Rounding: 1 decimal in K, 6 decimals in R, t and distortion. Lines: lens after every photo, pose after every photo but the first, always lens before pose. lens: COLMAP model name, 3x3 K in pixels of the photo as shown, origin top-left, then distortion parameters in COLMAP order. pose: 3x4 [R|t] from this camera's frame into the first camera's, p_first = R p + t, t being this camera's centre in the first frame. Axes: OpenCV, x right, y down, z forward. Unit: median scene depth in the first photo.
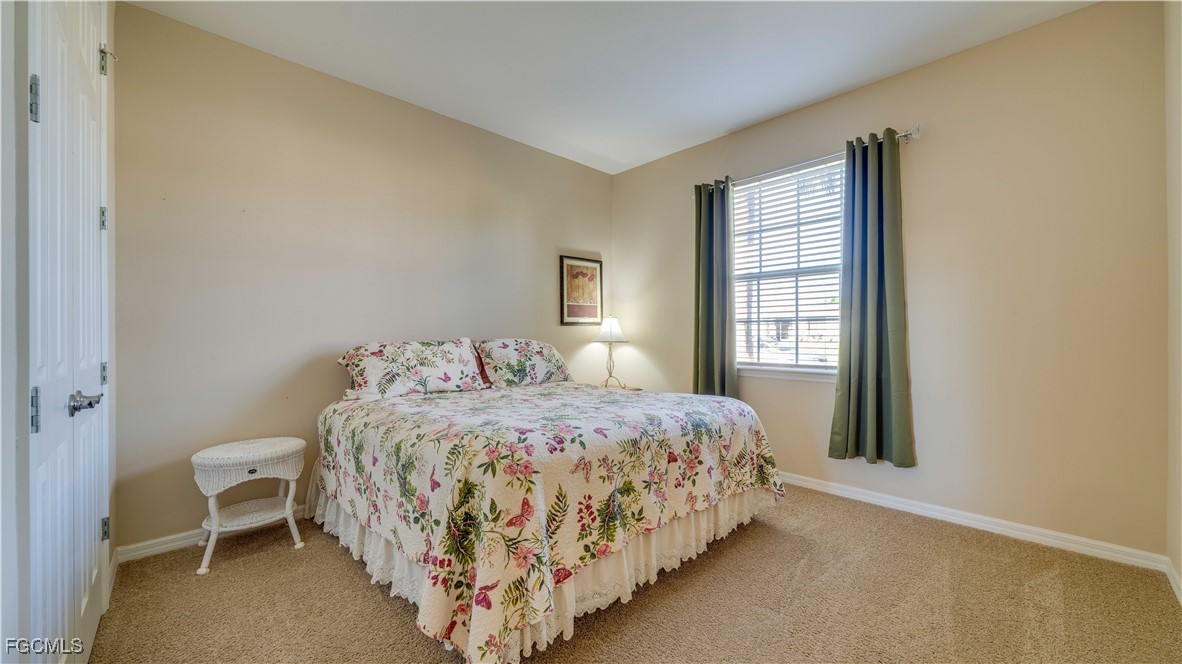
lens RADIAL K [[432.0, 0, 592.7], [0, 432.0, 335.2], [0, 0, 1]] dist [-0.003365, 0.000204]
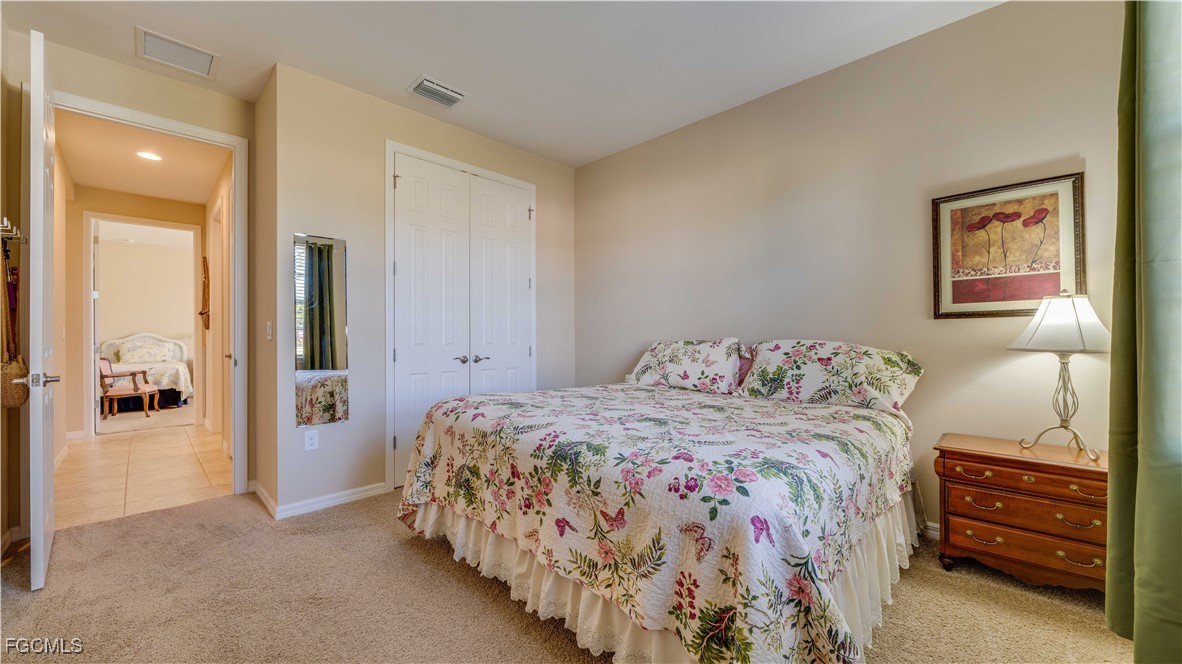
lens RADIAL K [[432.0, 0, 581.9], [0, 432.0, 335.5], [0, 0, 1]] dist [-0.003365, 0.000204]
pose [[0.039358, 0.002187, -0.999223, 0.905109], [-0.001713, 0.999996, 0.002122, -0.000735], [0.999224, 0.001628, 0.039361, 0.922464]]
